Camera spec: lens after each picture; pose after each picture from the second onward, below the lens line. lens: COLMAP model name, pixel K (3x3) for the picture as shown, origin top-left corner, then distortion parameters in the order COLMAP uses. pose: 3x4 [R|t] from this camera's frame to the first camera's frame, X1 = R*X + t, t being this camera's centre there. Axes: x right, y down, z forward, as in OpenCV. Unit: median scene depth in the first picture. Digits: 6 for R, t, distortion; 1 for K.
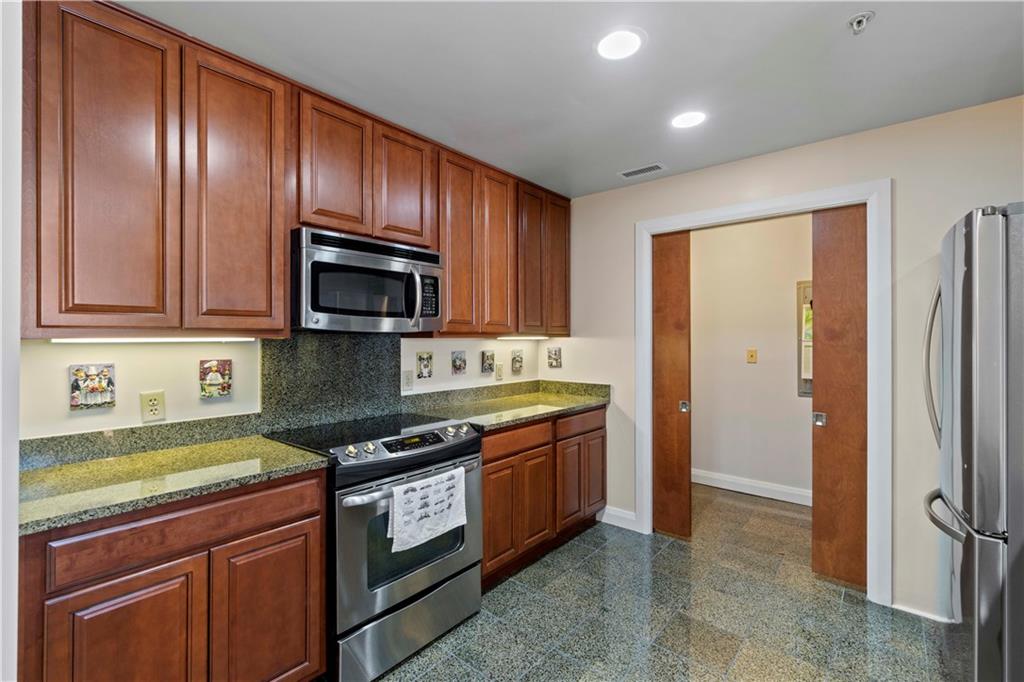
lens RADIAL K [[448.9, 0, 515.4], [0, 448.9, 334.8], [0, 0, 1]] dist [-0.007859, 0.001176]
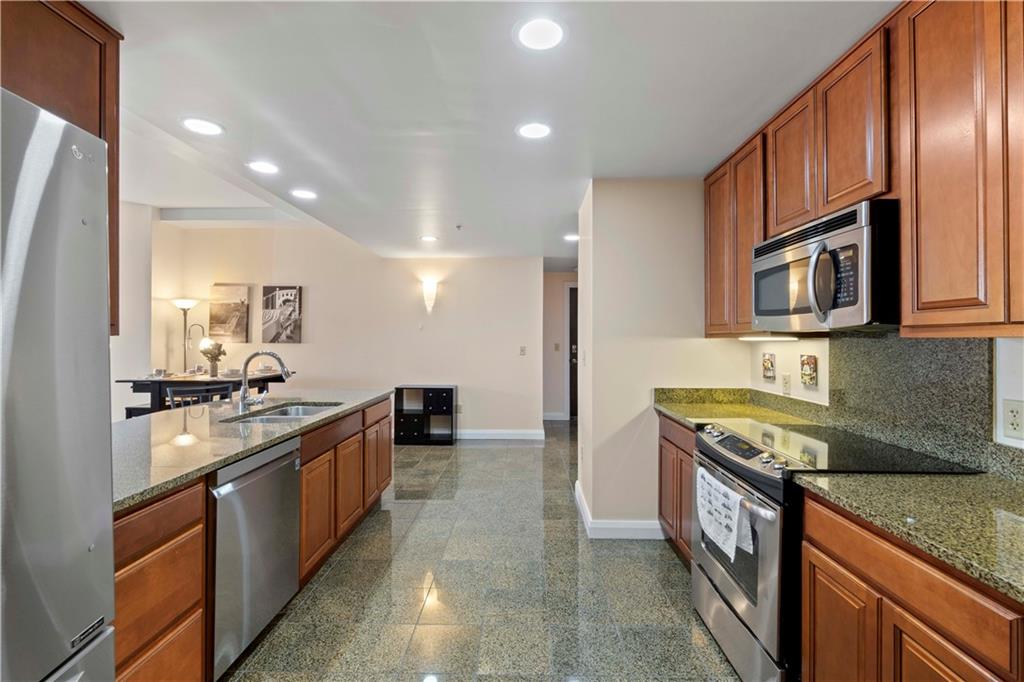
lens RADIAL K [[448.9, 0, 508.4], [0, 448.9, 337.4], [0, 0, 1]] dist [-0.007859, 0.001176]
pose [[-0.787520, 0.000442, -0.616289, 0.611654], [0.006182, 0.999955, -0.007181, 0.008011], [0.616258, -0.009465, -0.787488, 1.177180]]
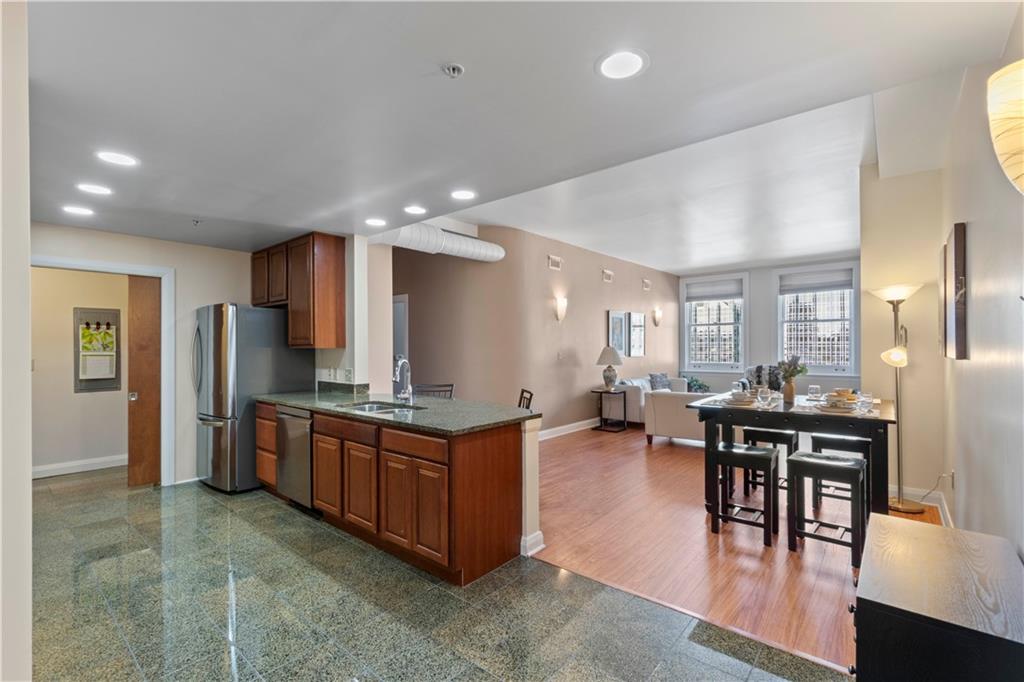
lens RADIAL K [[448.9, 0, 515.4], [0, 448.9, 345.9], [0, 0, 1]] dist [-0.007859, 0.001176]
pose [[0.000055, 0.001926, 0.999998, -1.077569], [-0.003306, 0.999993, -0.001926, -0.008254], [-0.999995, -0.003306, 0.000061, -0.488029]]
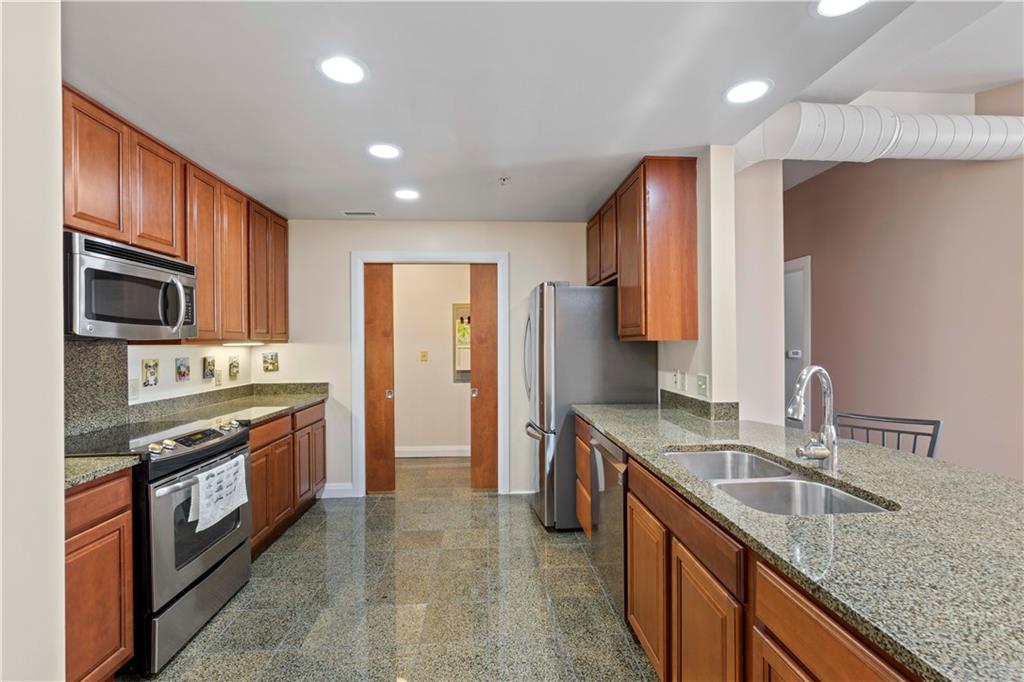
lens RADIAL K [[448.9, 0, 515.1], [0, 448.9, 341.4], [0, 0, 1]] dist [-0.007859, 0.001176]
pose [[0.721614, -0.004206, 0.692282, -0.349653], [0.001767, 0.999989, 0.004235, -0.003735], [-0.692293, -0.001833, 0.721614, -0.284278]]
